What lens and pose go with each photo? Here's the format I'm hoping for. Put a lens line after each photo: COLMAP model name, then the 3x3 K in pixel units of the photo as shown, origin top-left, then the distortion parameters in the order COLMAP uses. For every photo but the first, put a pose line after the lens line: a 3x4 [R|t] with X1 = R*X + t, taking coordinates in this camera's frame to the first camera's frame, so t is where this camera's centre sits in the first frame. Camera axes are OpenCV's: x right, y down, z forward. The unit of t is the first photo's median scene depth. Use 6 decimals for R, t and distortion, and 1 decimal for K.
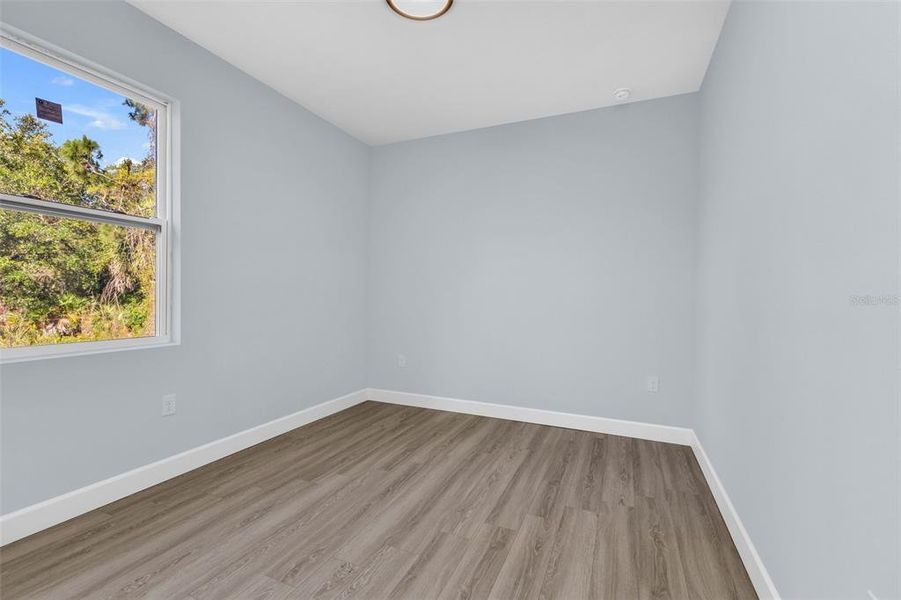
lens RADIAL K [[408.9, 0, 455.5], [0, 408.9, 292.0], [0, 0, 1]] dist [0.000119, -0.000961]
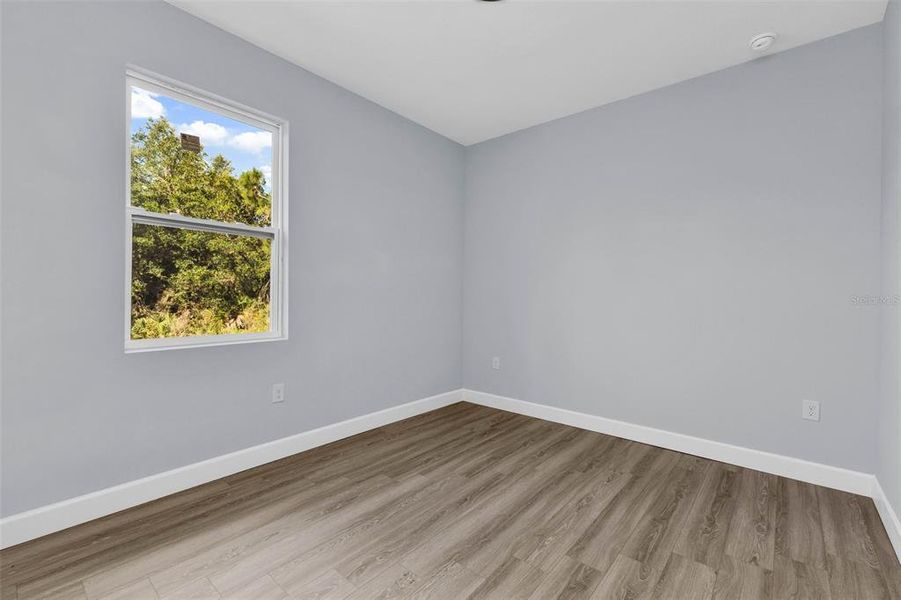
lens RADIAL K [[397.4, 0, 451.5], [0, 397.4, 296.3], [0, 0, 1]] dist [0.010899, -0.004967]
pose [[0.953659, 0.001128, -0.300889, 0.077399], [0.000654, 0.999983, 0.005820, 0.003055], [0.300890, -0.005747, 0.953641, 0.091720]]
